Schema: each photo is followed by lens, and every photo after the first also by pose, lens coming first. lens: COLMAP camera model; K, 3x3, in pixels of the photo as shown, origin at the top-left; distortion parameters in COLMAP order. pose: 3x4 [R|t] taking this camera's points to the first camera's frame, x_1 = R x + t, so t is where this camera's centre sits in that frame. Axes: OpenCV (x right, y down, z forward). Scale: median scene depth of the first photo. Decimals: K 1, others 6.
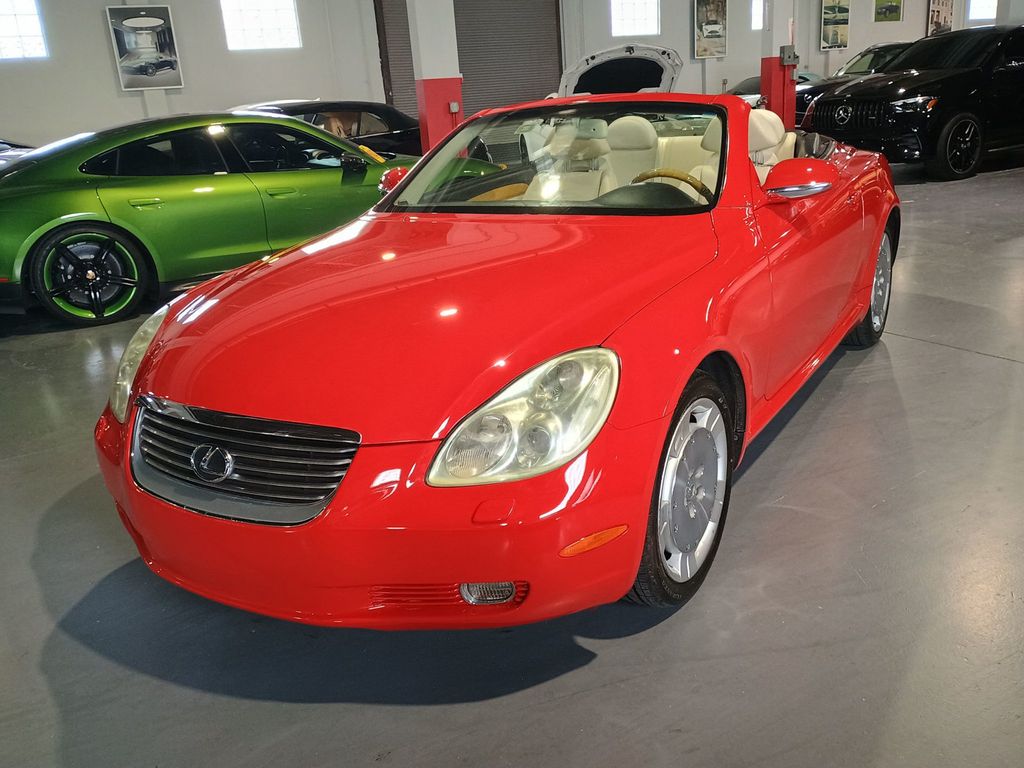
lens RADIAL K [[902.8, 0, 526.9], [0, 902.8, 383.2], [0, 0, 1]] dist [0.098566, -0.147970]
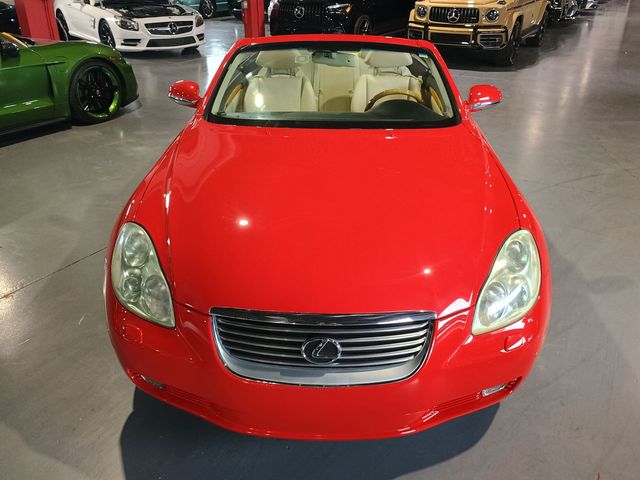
lens RADIAL K [[564.2, 0, 329.3], [0, 564.2, 239.5], [0, 0, 1]] dist [0.098566, -0.147970]
pose [[0.865538, -0.154032, 0.476569, -0.161156], [0.090528, 0.983975, 0.153615, -0.047539], [-0.492593, -0.089817, 0.865612, 0.056818]]
